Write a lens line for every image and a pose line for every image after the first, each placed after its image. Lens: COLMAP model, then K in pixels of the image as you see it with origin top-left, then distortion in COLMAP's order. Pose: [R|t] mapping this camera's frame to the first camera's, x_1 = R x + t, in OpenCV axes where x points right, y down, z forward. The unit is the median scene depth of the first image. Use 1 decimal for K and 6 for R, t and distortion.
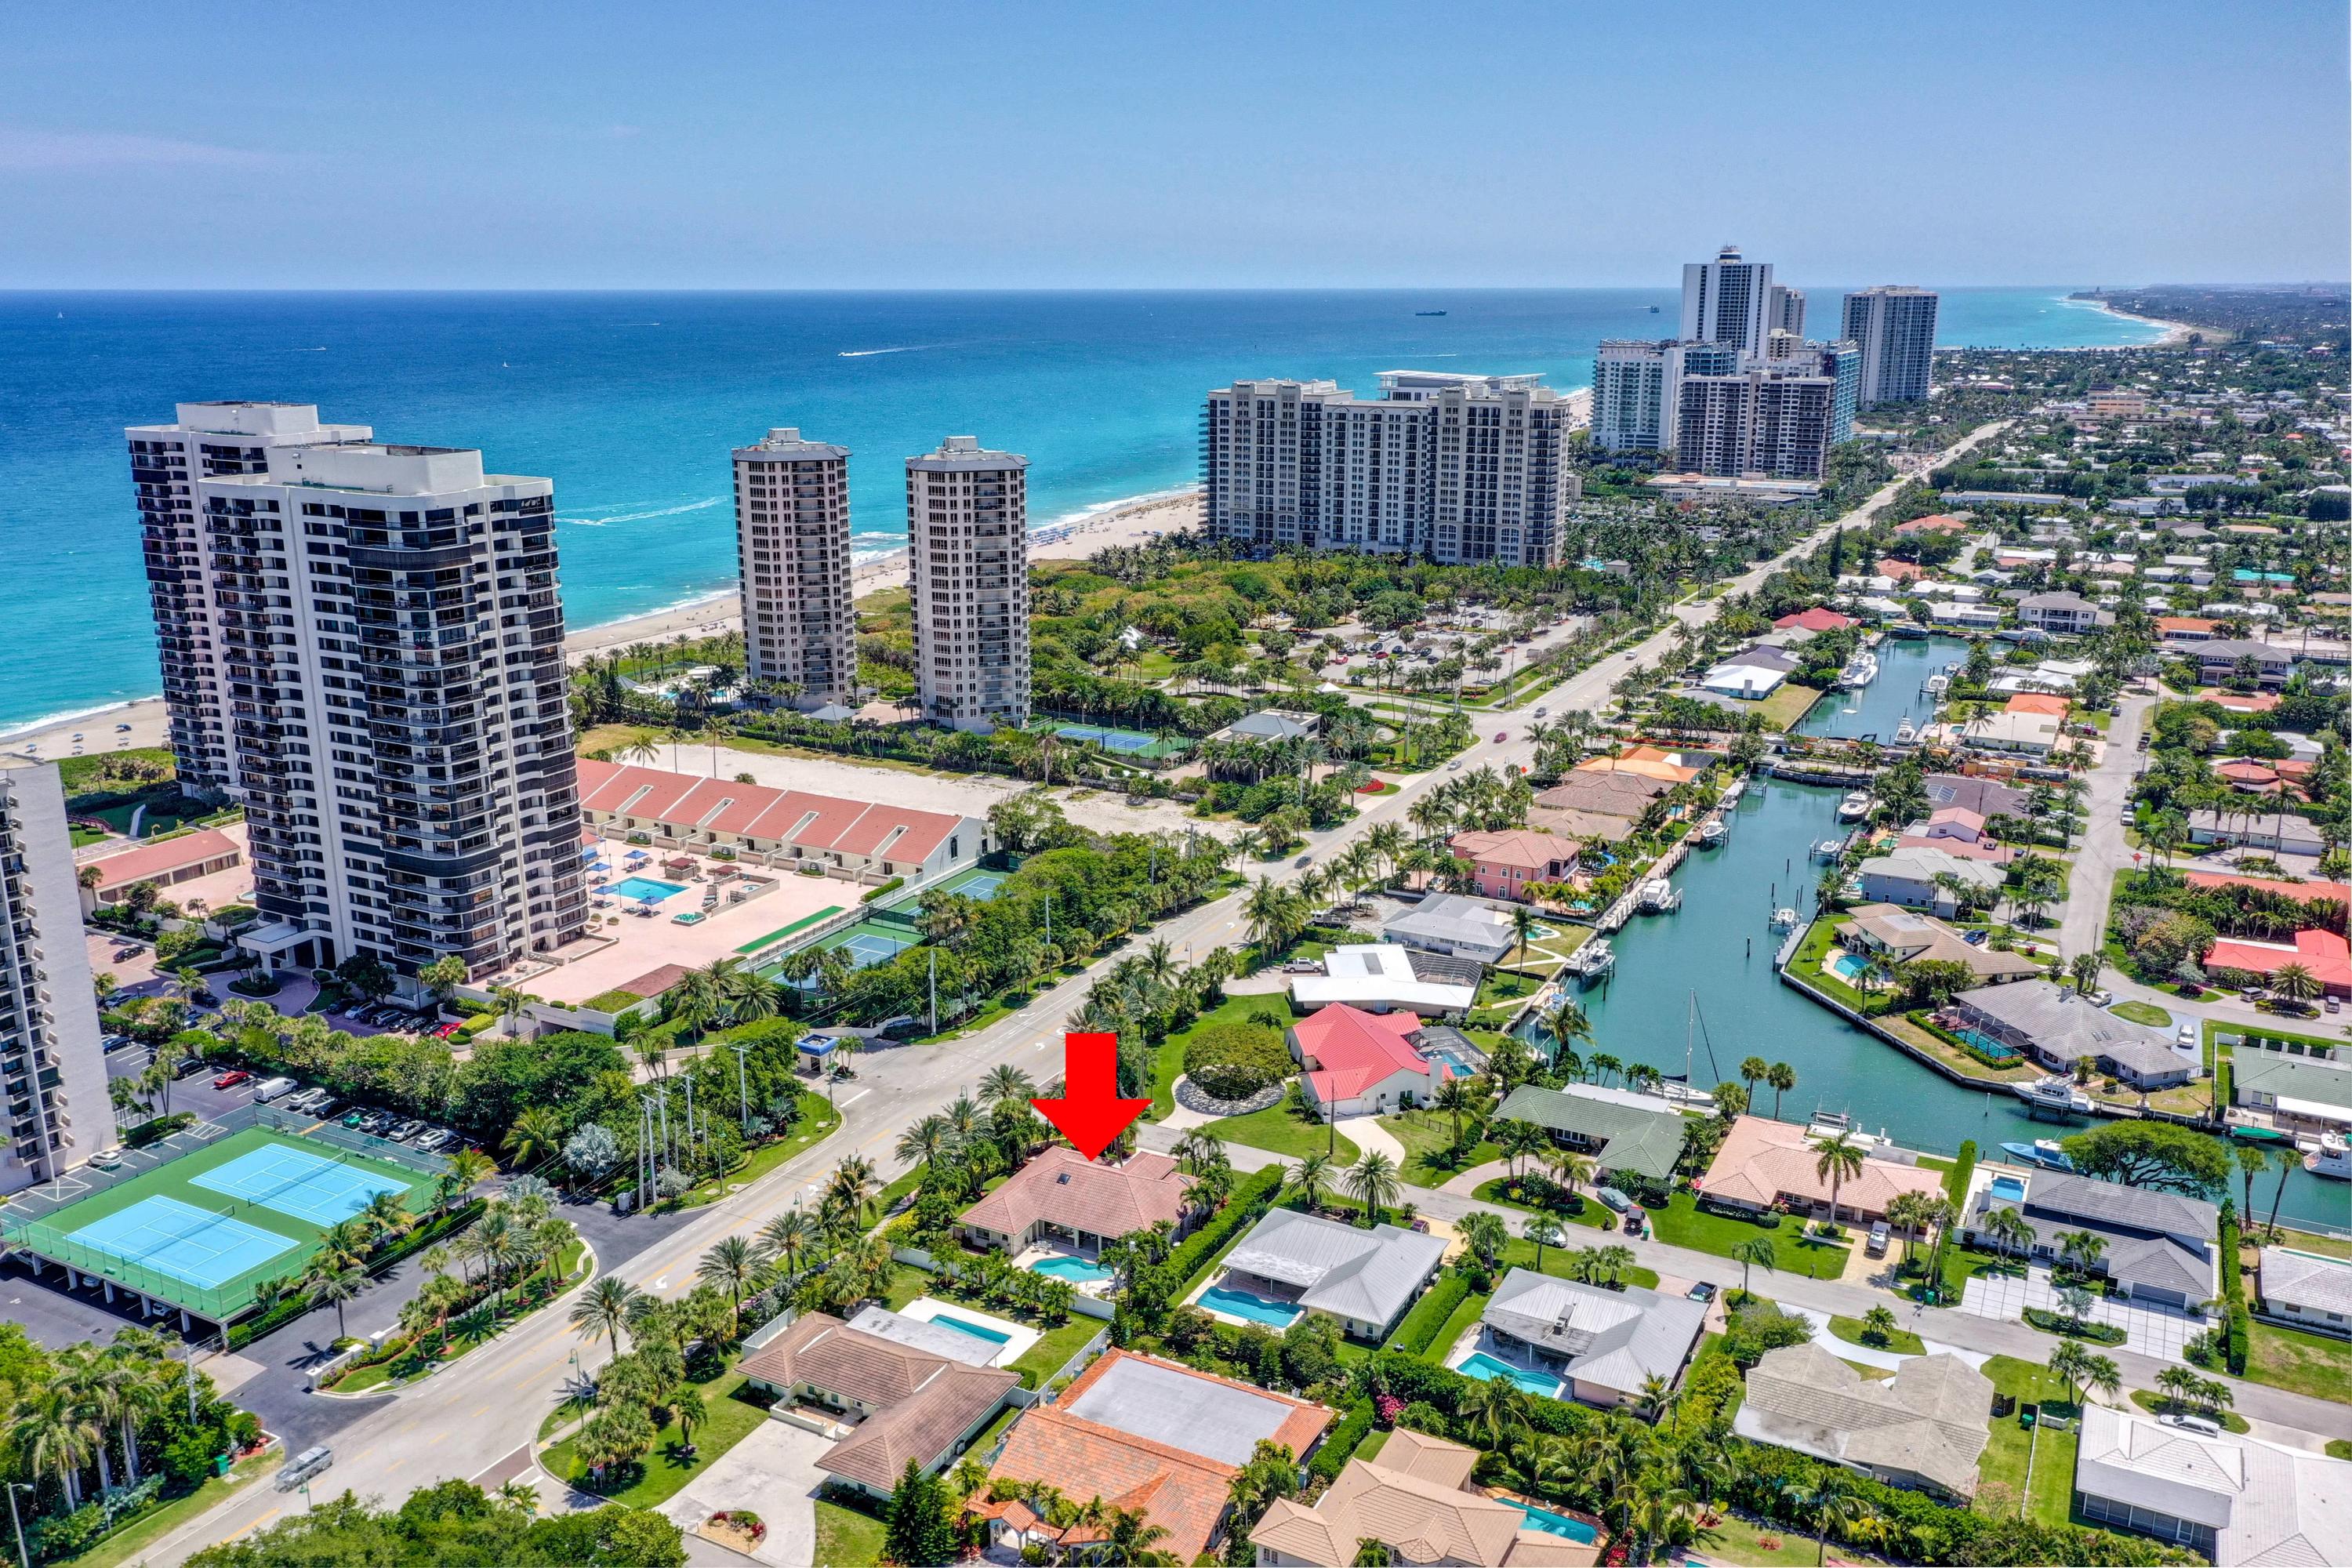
lens RADIAL K [[1865.8, 0, 1176.0], [0, 1865.8, 784.0], [0, 0, 1]] dist [0.004547, 0.002863]
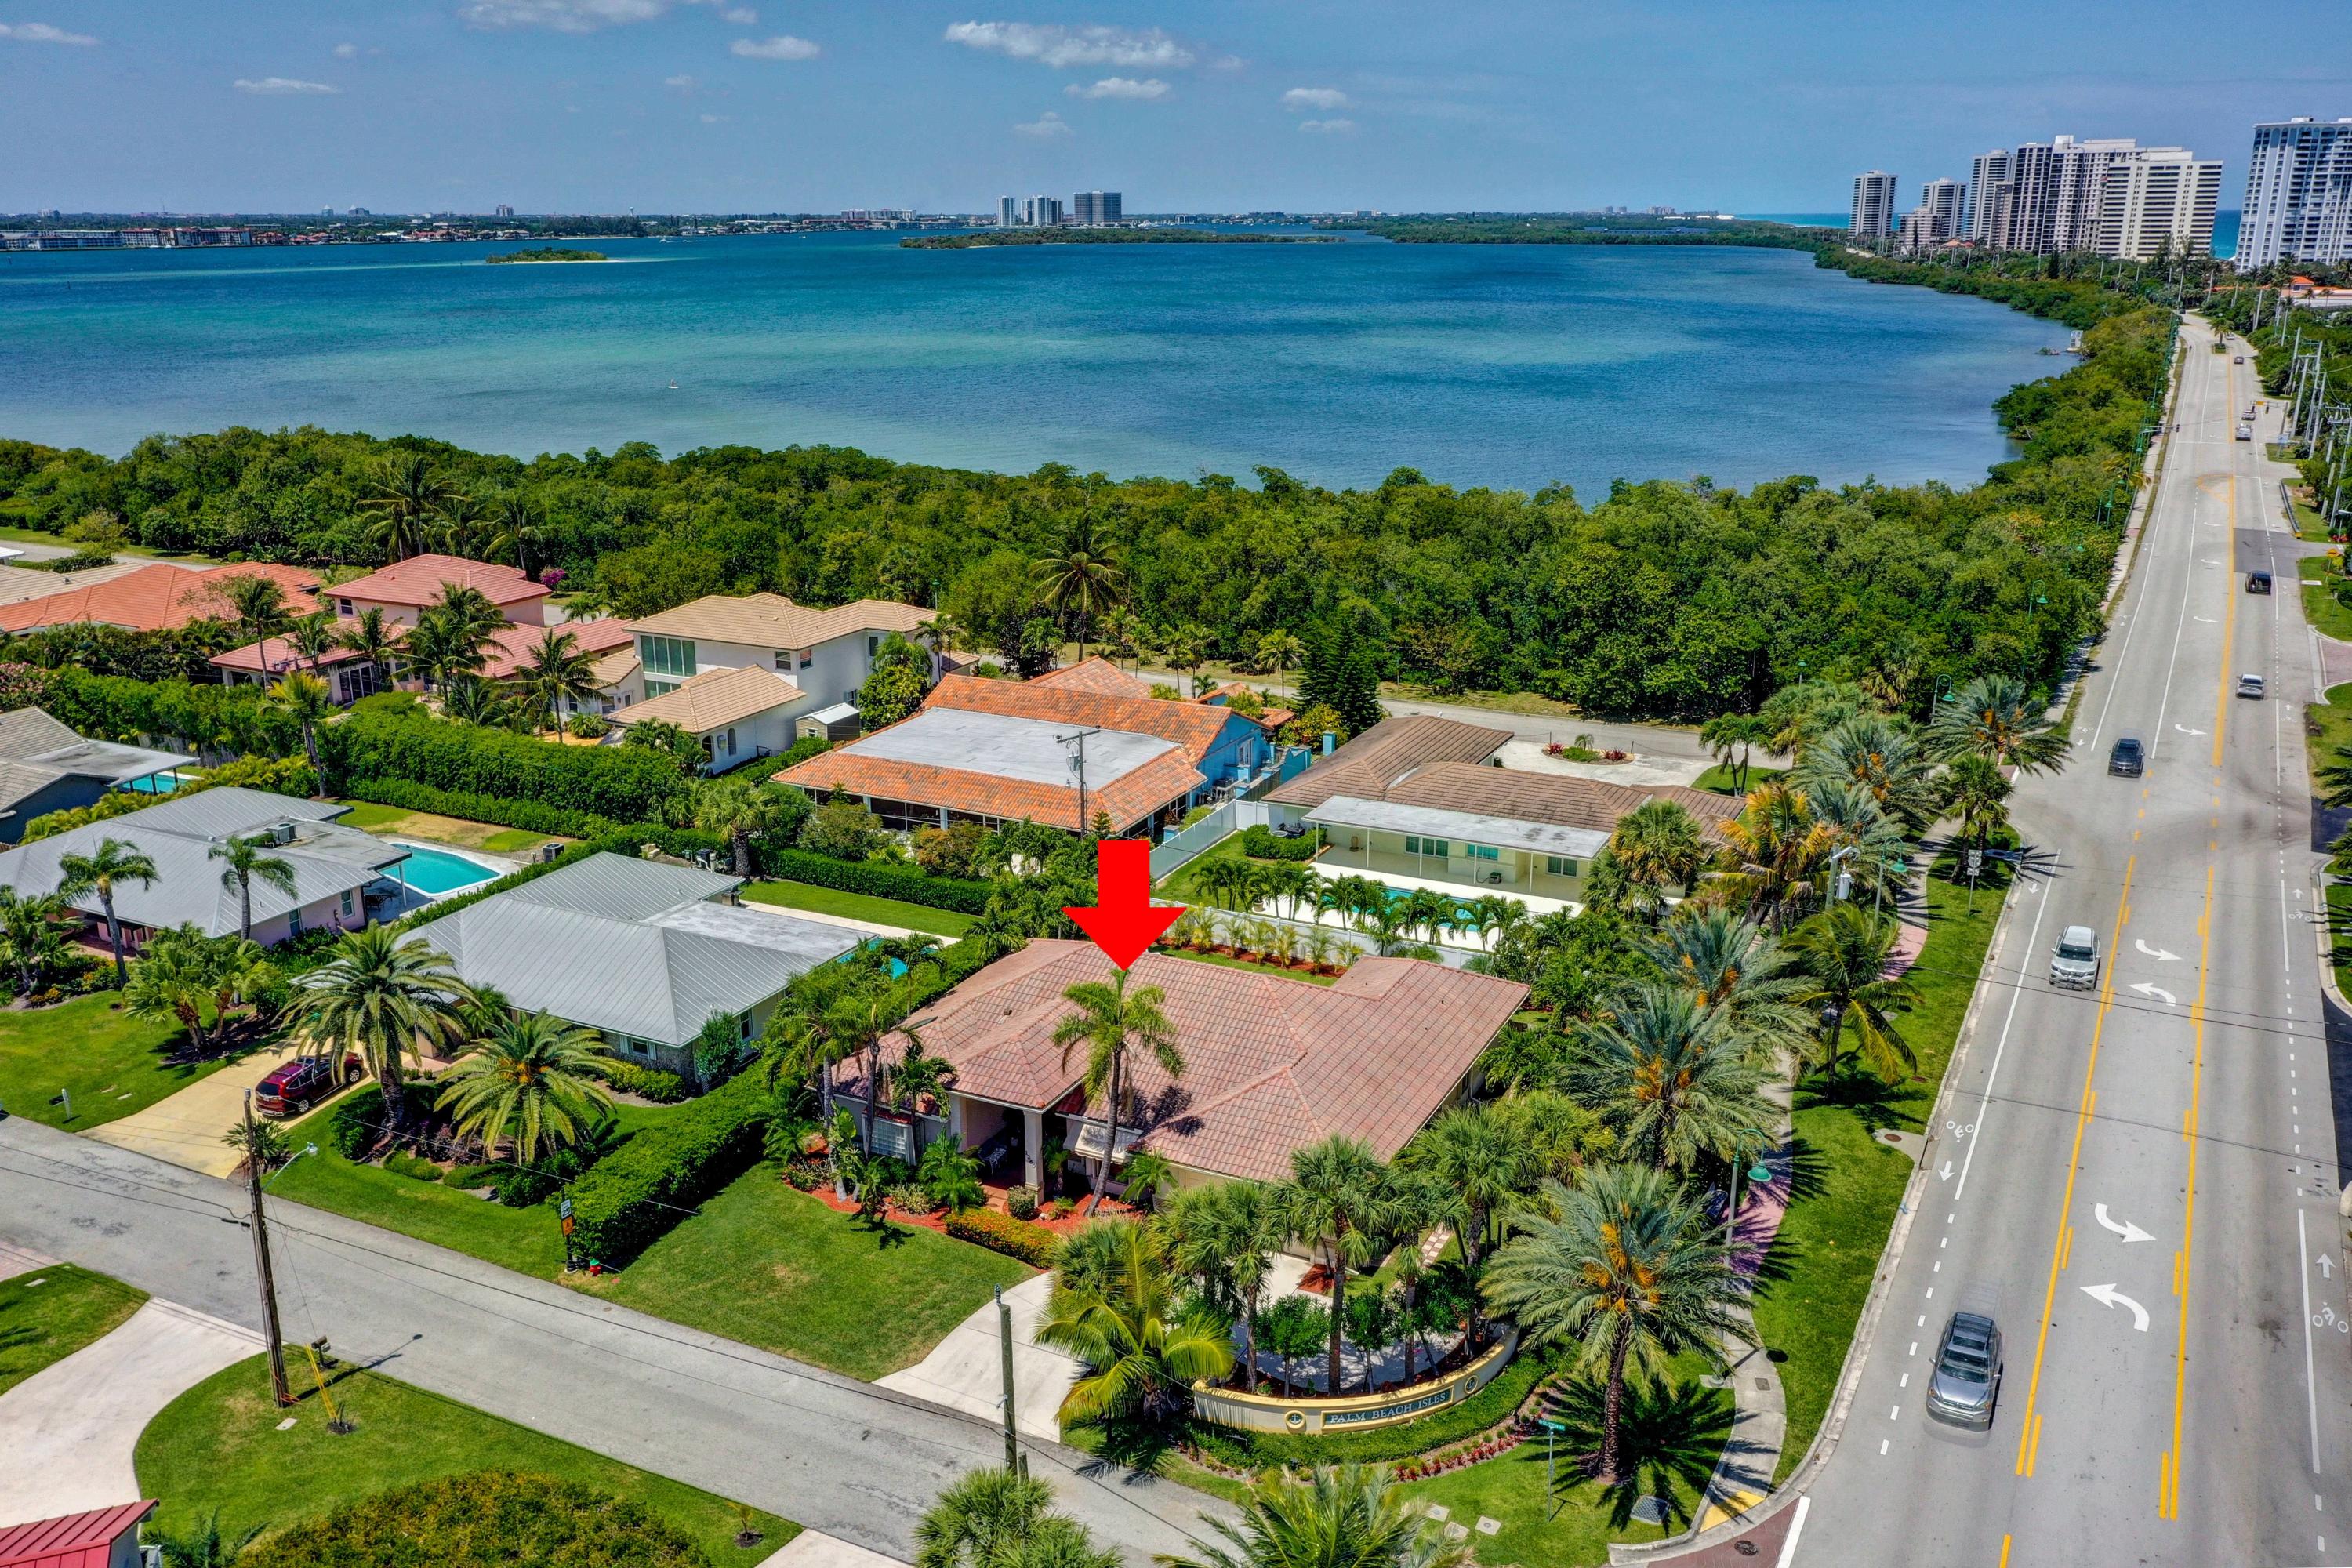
lens RADIAL K [[1905.8, 0, 1176.0], [0, 1905.8, 784.0], [0, 0, 1]] dist [0.006411, 0.009502]
pose [[-0.999867, 0.009397, -0.013340, -0.025927], [0.001011, 0.851643, 0.524121, -0.004197], [0.016286, 0.524038, -0.851539, 0.983124]]
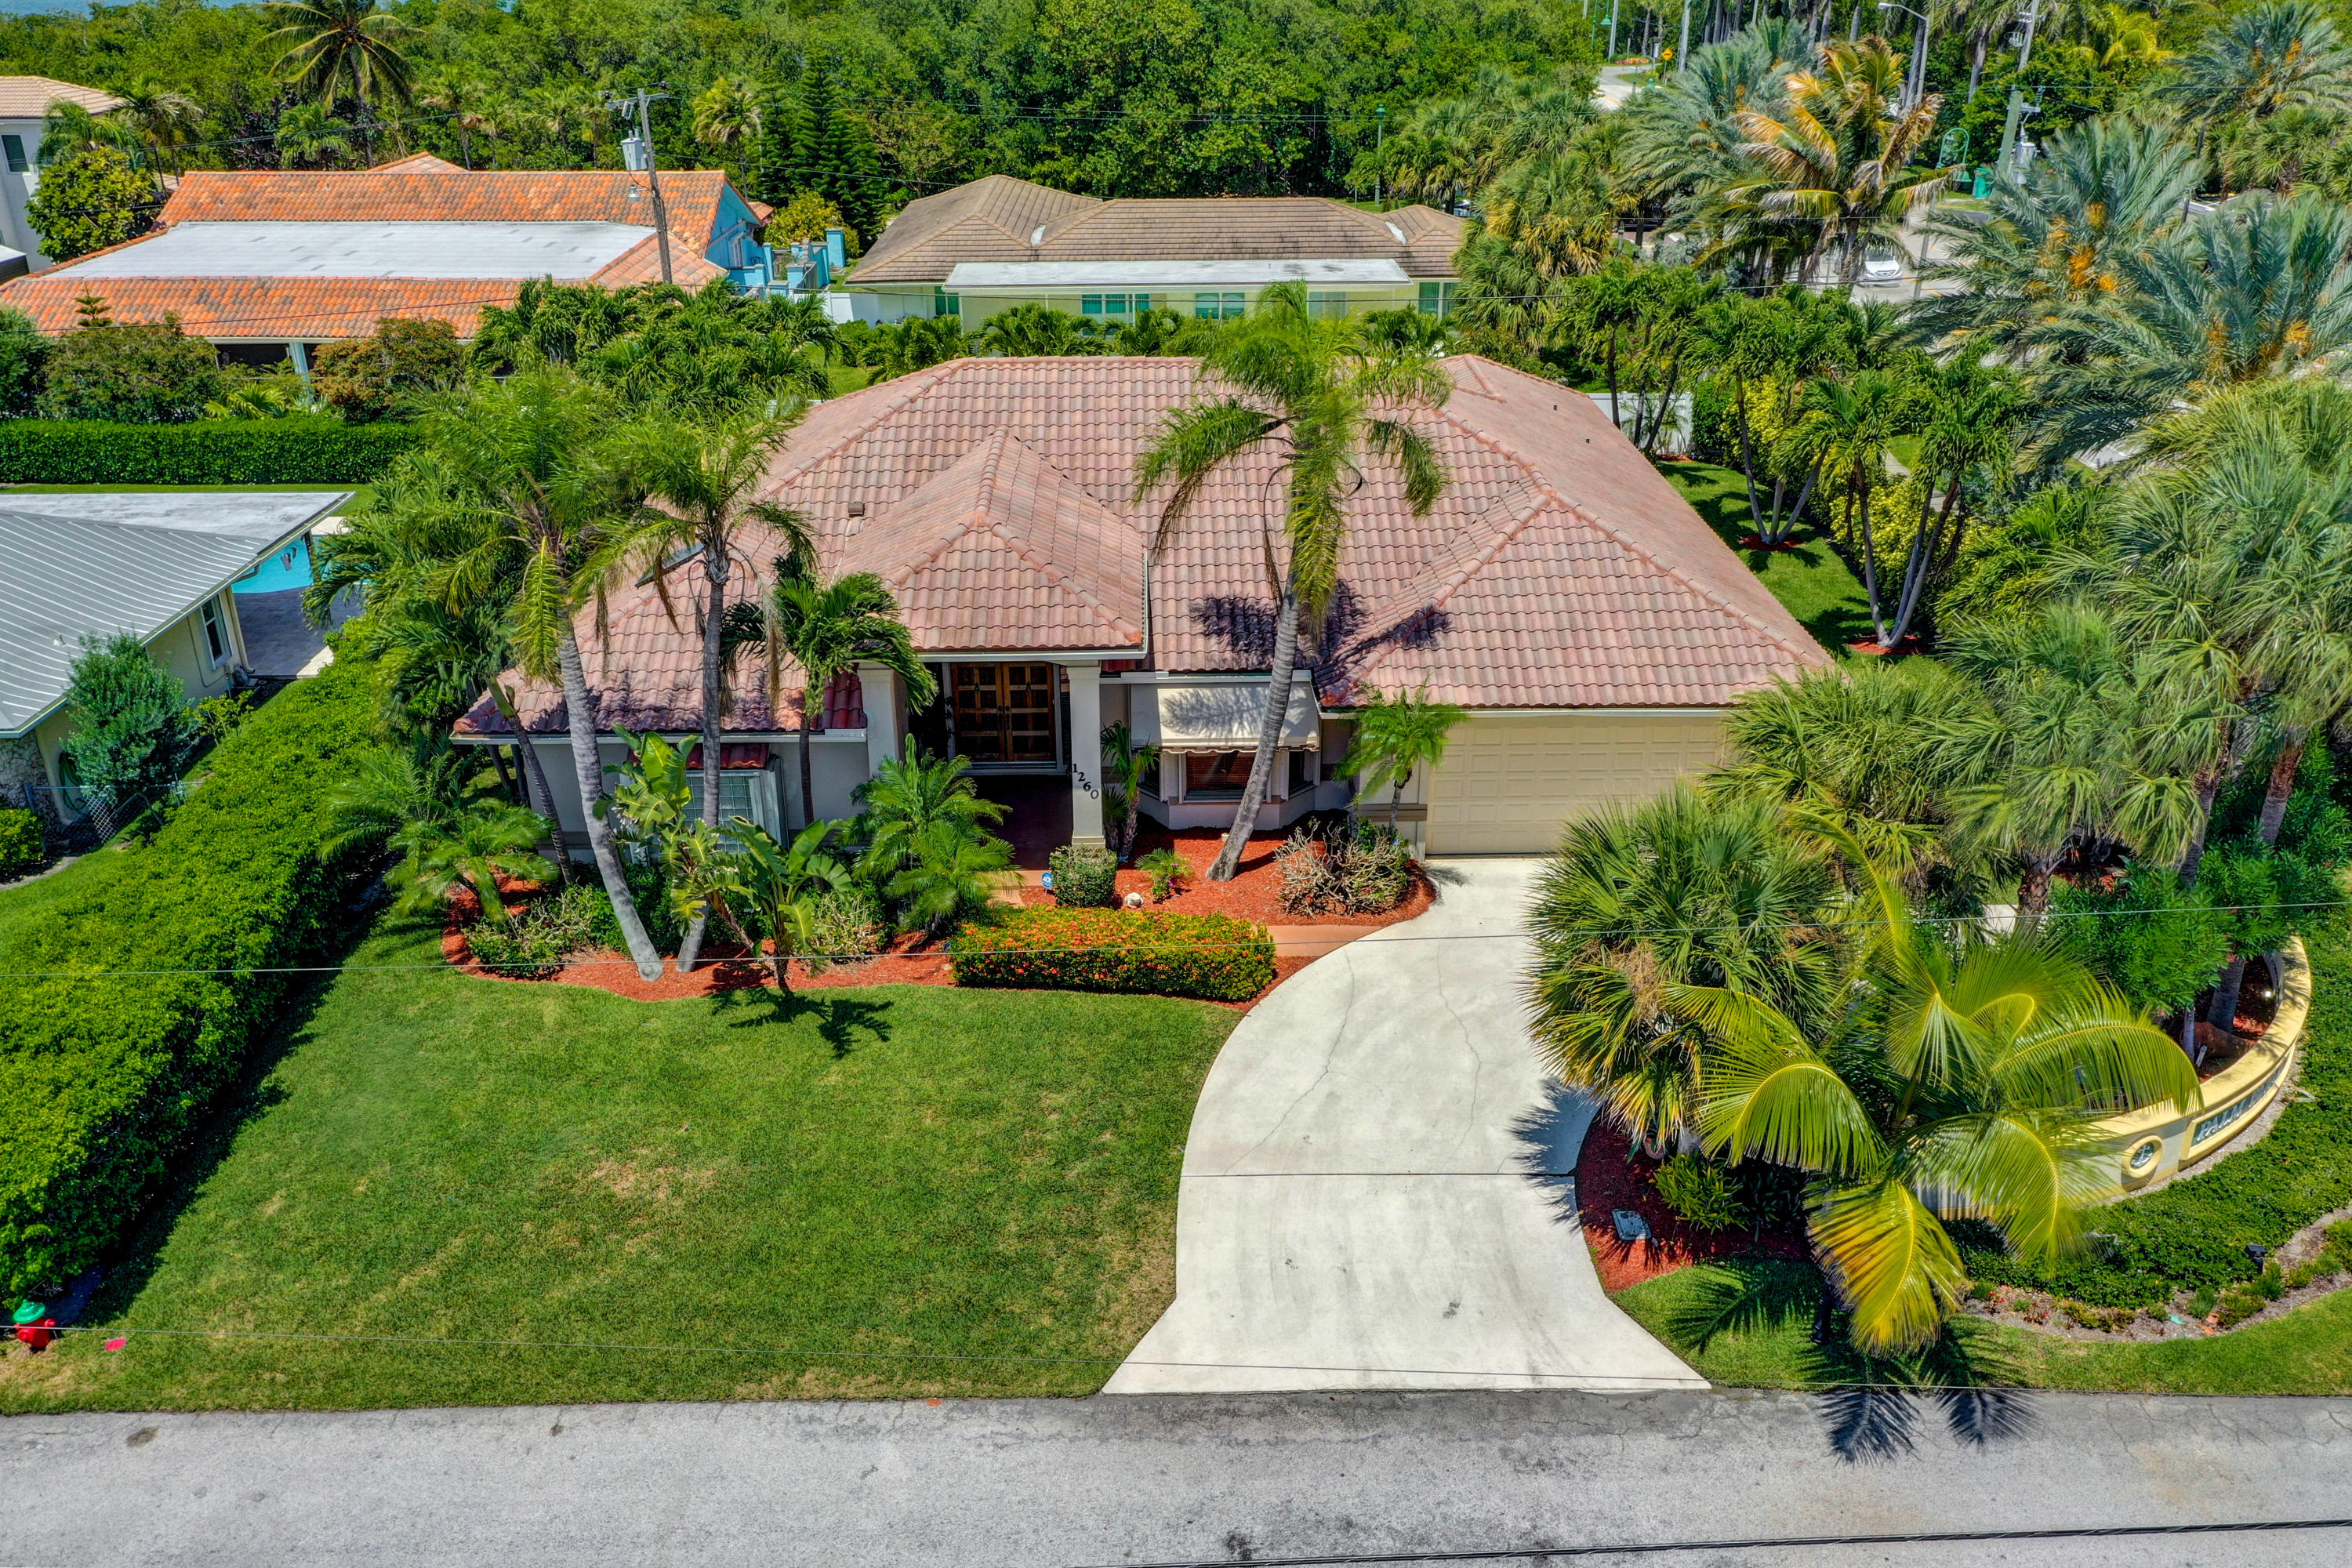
lens RADIAL K [[1865.8, 0, 1176.0], [0, 1865.8, 784.0], [0, 0, 1]] dist [0.004547, 0.002863]
pose [[-0.880776, 0.204292, -0.427199, 0.032340], [-0.116137, 0.781405, 0.613122, 0.104623], [0.459072, 0.589636, -0.664517, 0.867396]]
